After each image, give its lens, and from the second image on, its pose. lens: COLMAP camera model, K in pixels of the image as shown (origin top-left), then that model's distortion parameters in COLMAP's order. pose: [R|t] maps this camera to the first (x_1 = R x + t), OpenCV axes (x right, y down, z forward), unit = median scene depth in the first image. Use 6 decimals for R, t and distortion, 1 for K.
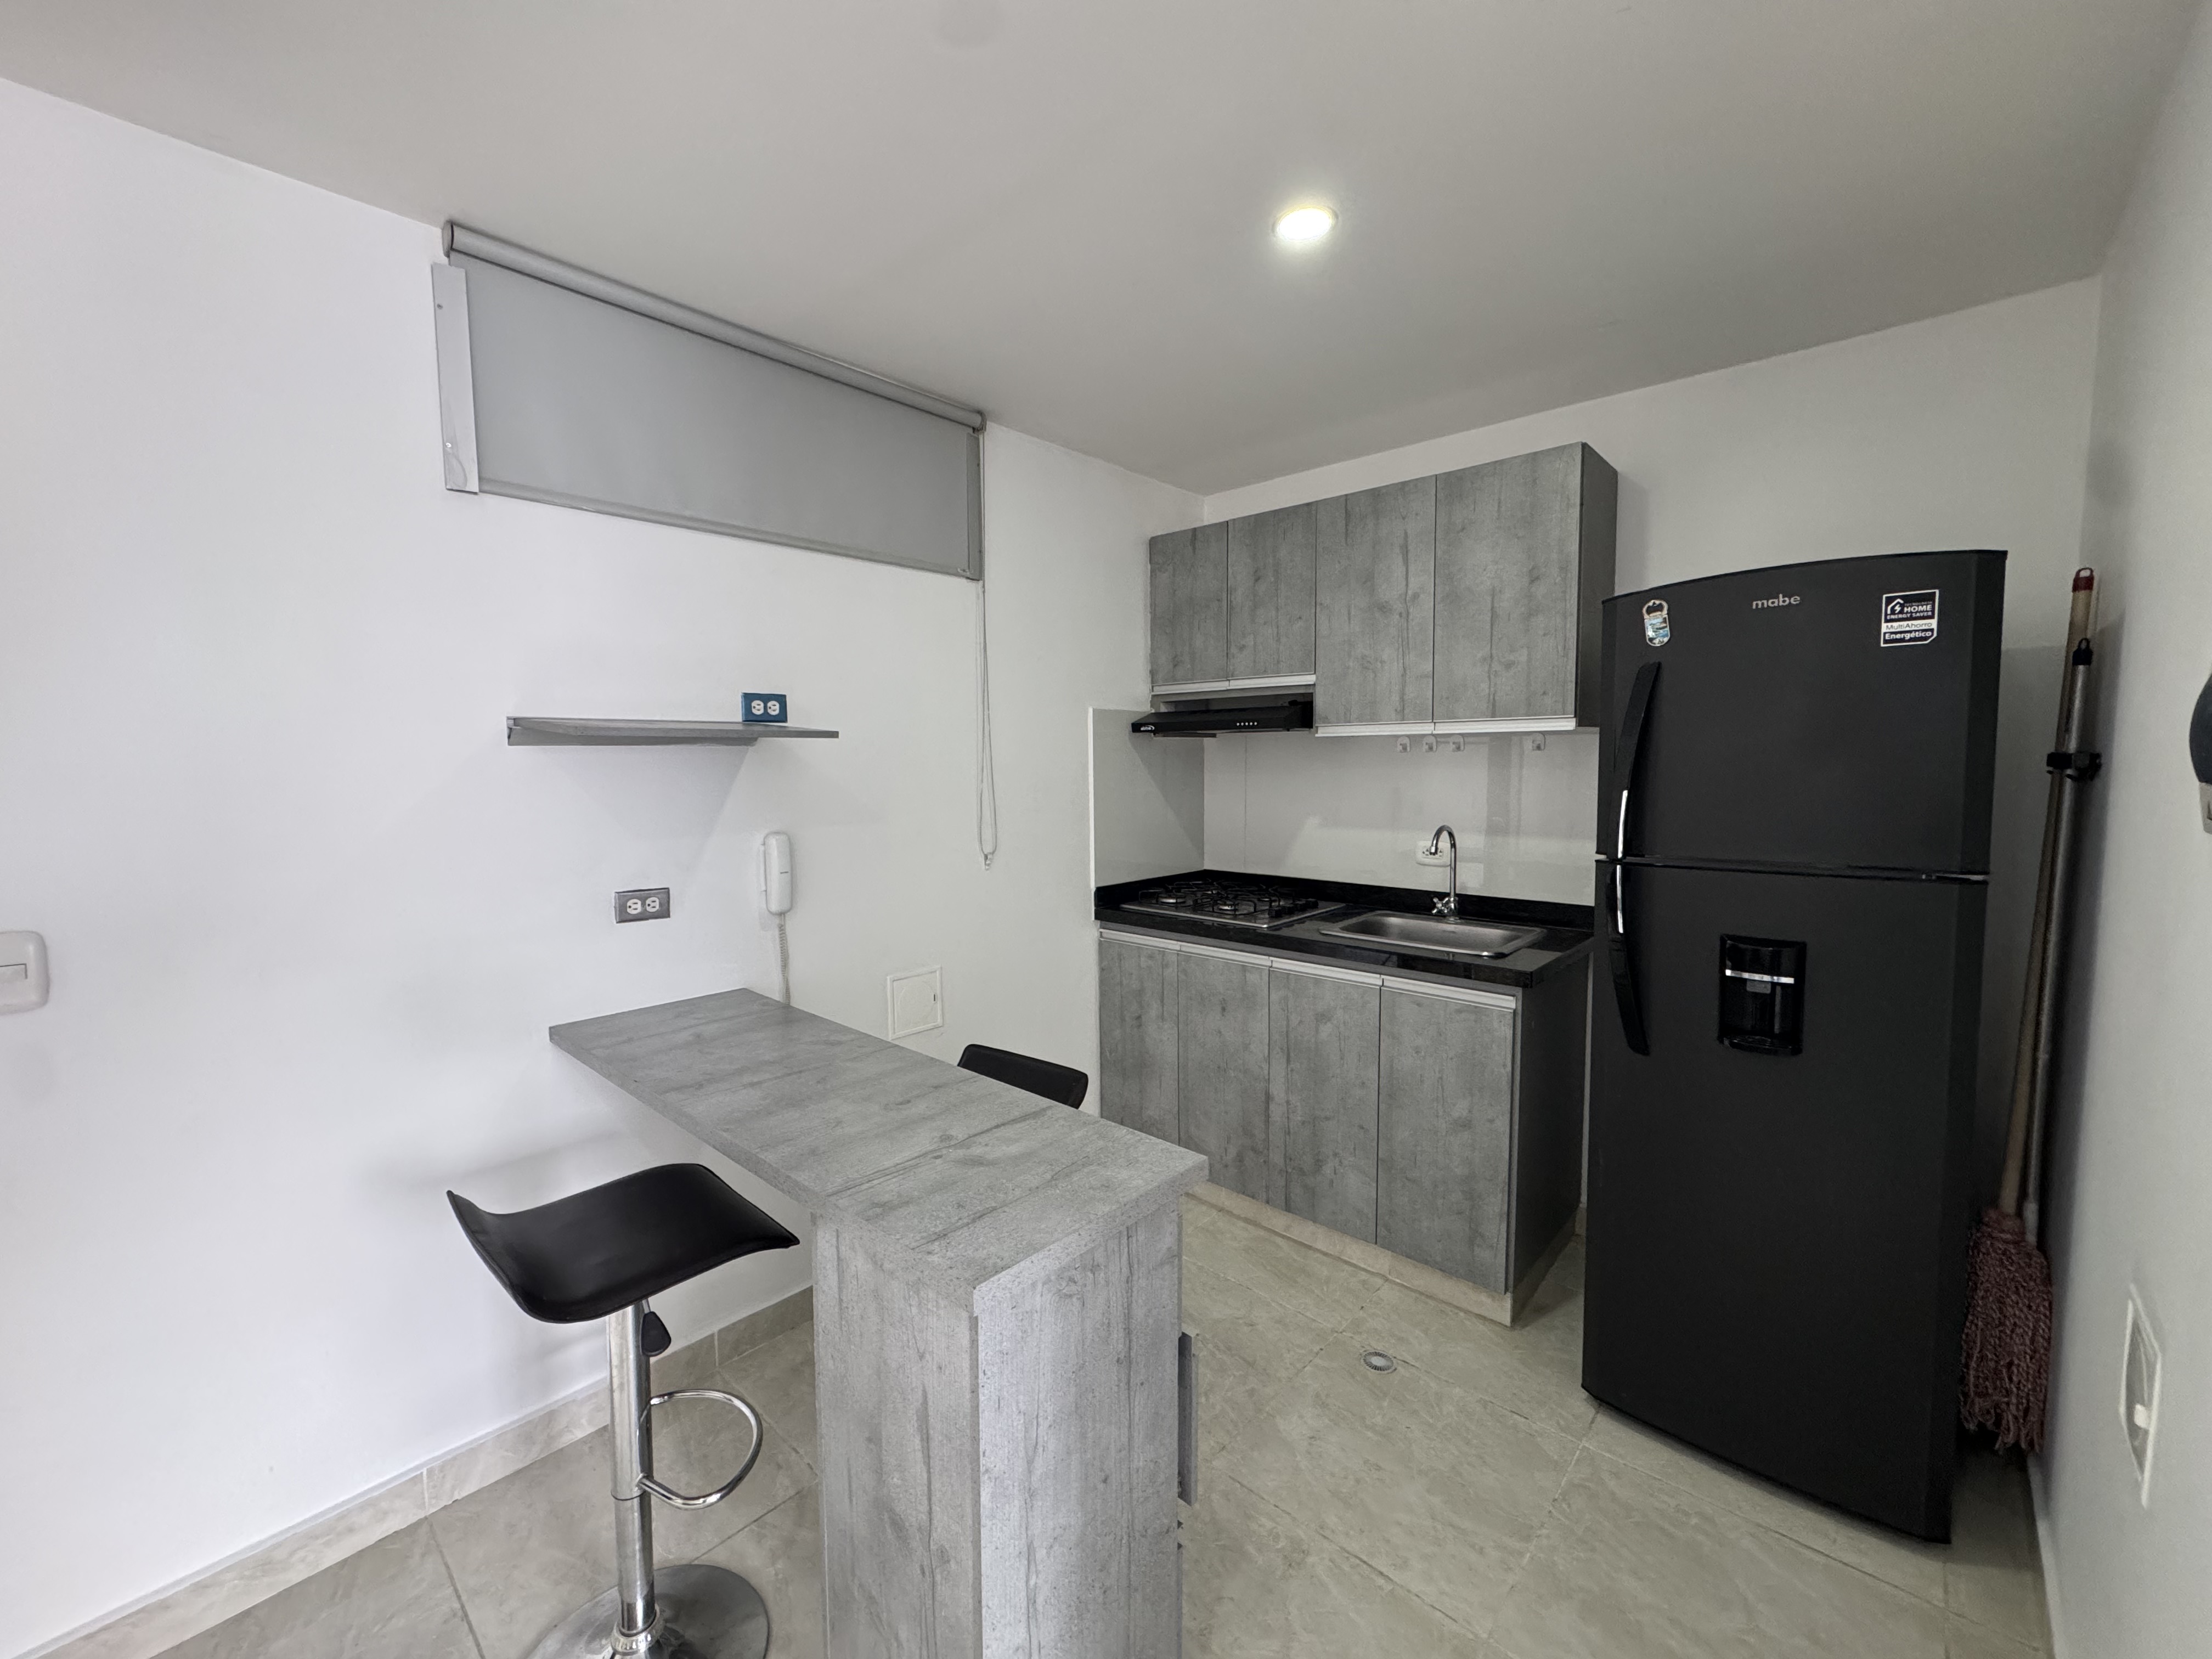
lens RADIAL K [[884.3, 0, 1103.8], [0, 884.3, 827.4], [0, 0, 1]] dist [-0.003879, 0.000751]
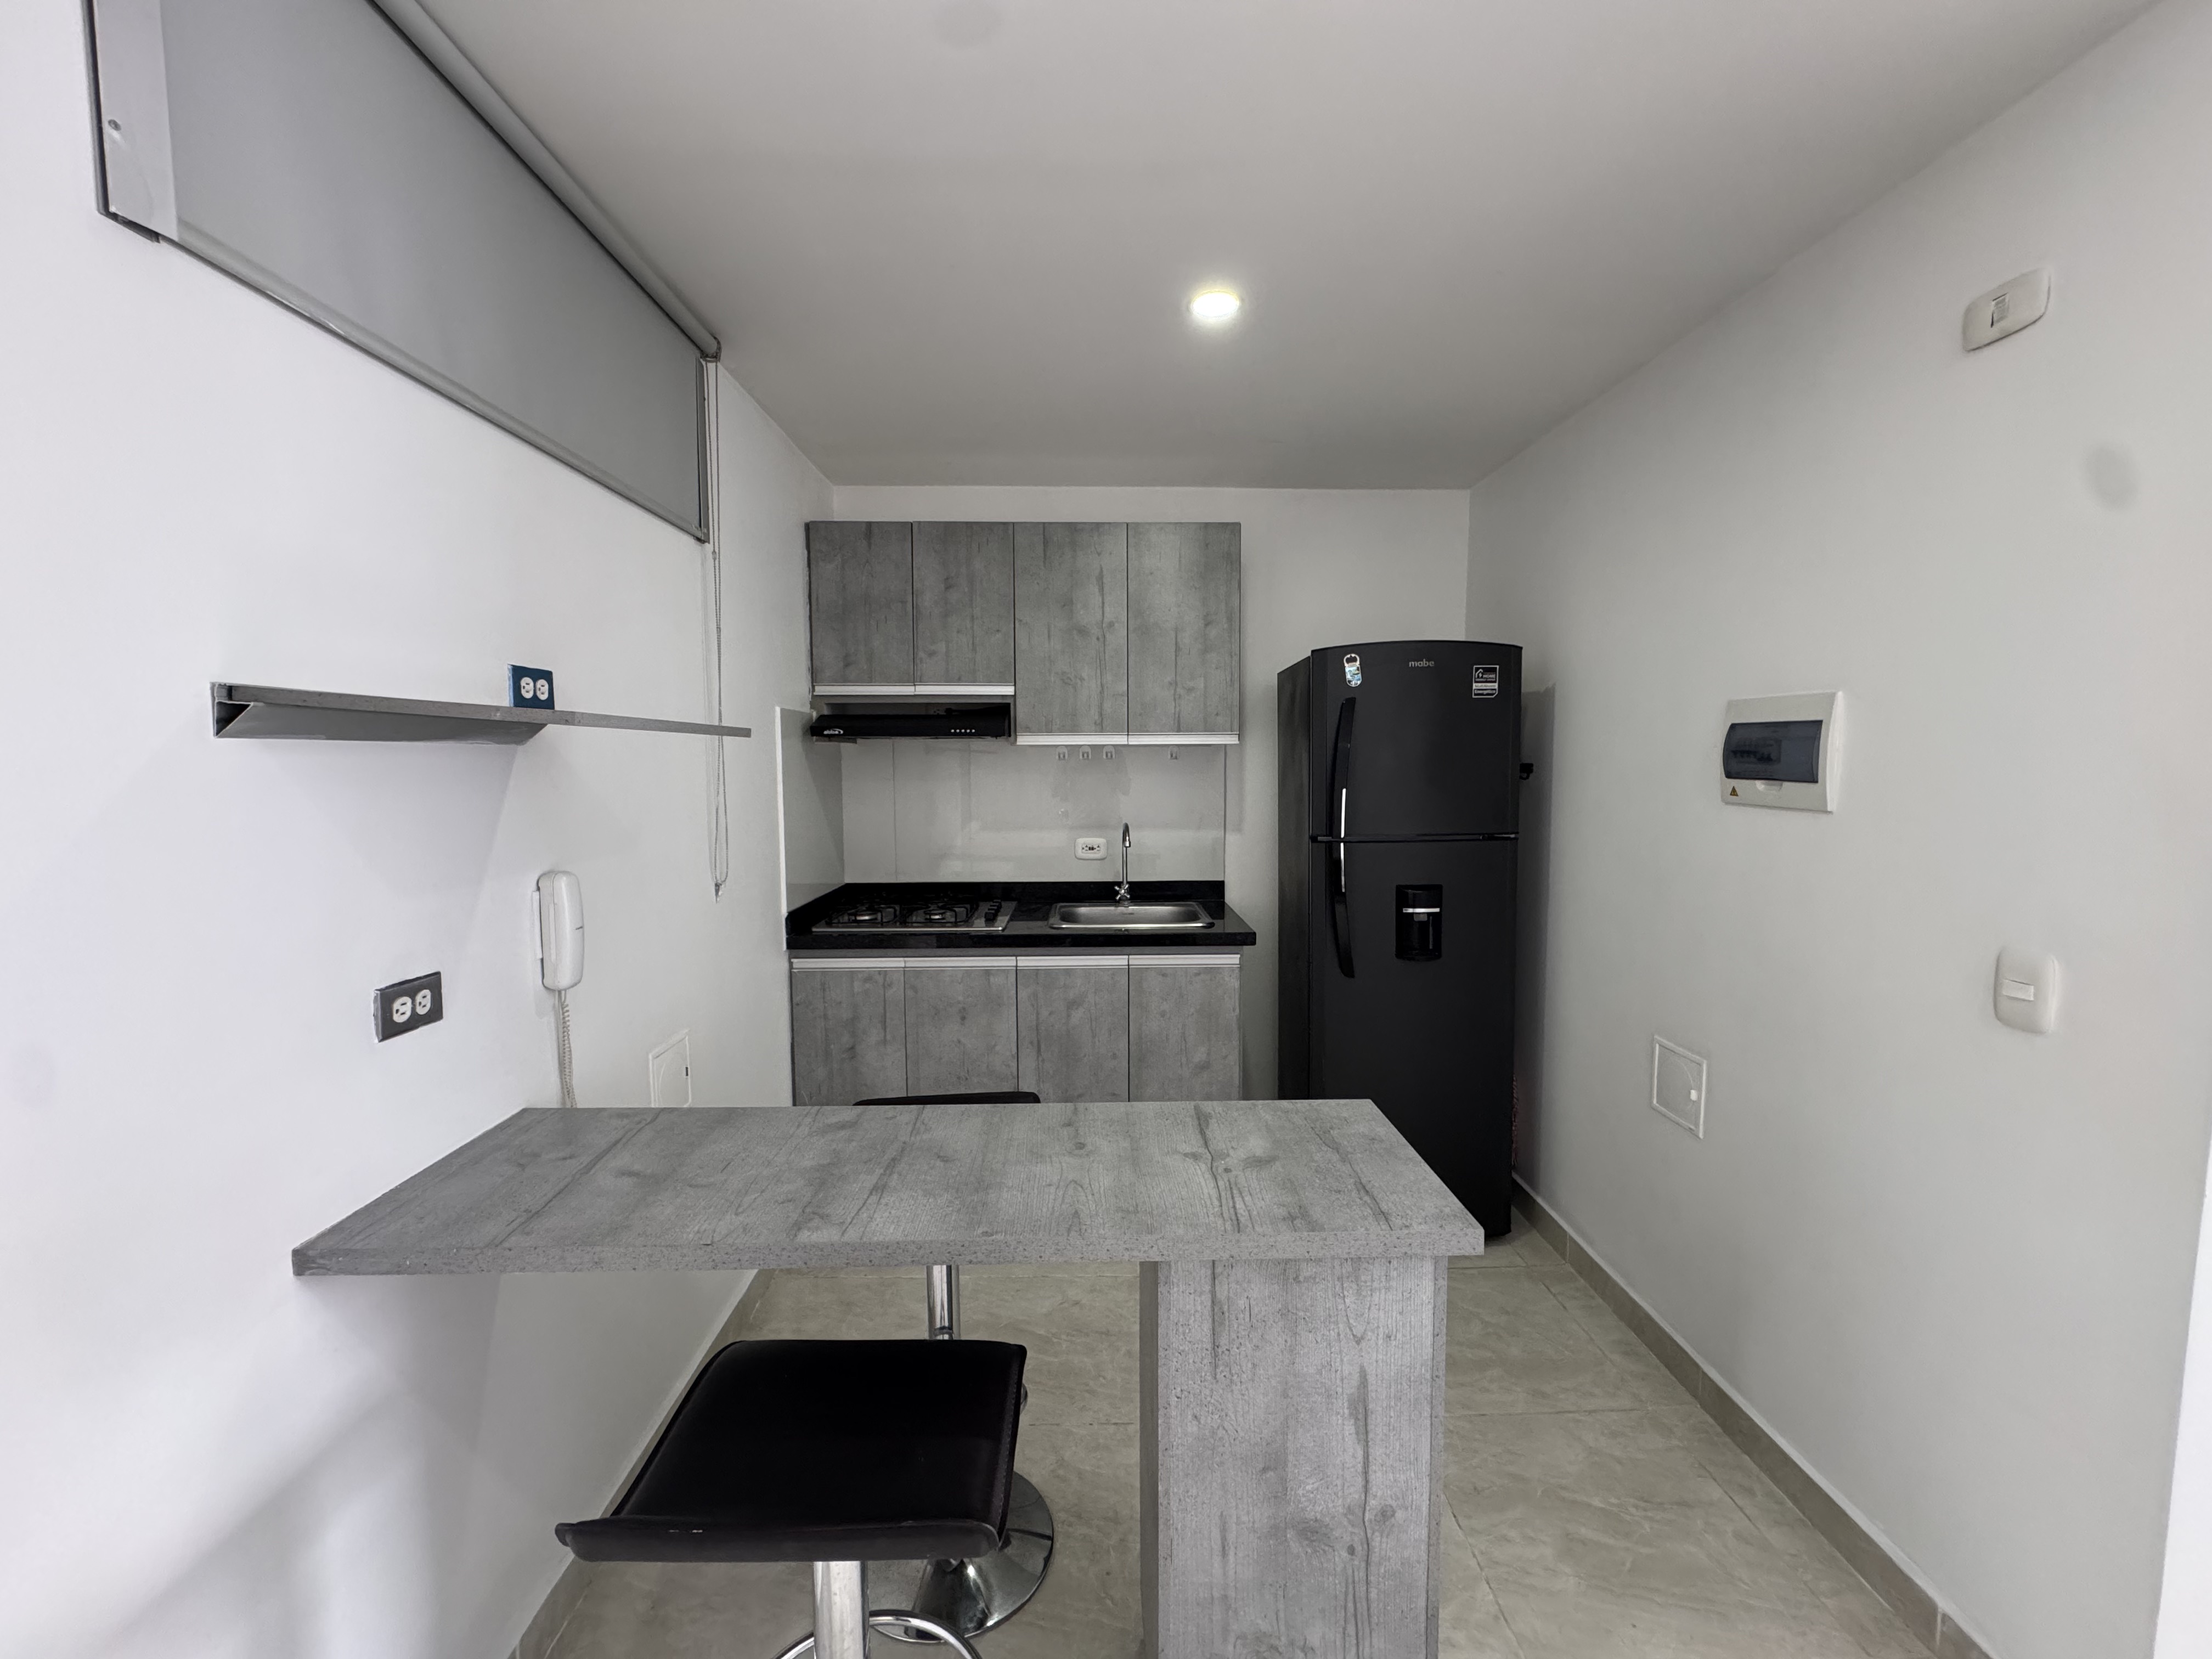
lens RADIAL K [[884.3, 0, 1103.8], [0, 884.3, 827.4], [0, 0, 1]] dist [-0.003879, 0.000751]
pose [[0.724576, -0.045860, 0.687667, -0.468148], [0.051310, 0.998604, 0.012532, -0.013347], [-0.687282, 0.026203, 0.725918, 0.183870]]
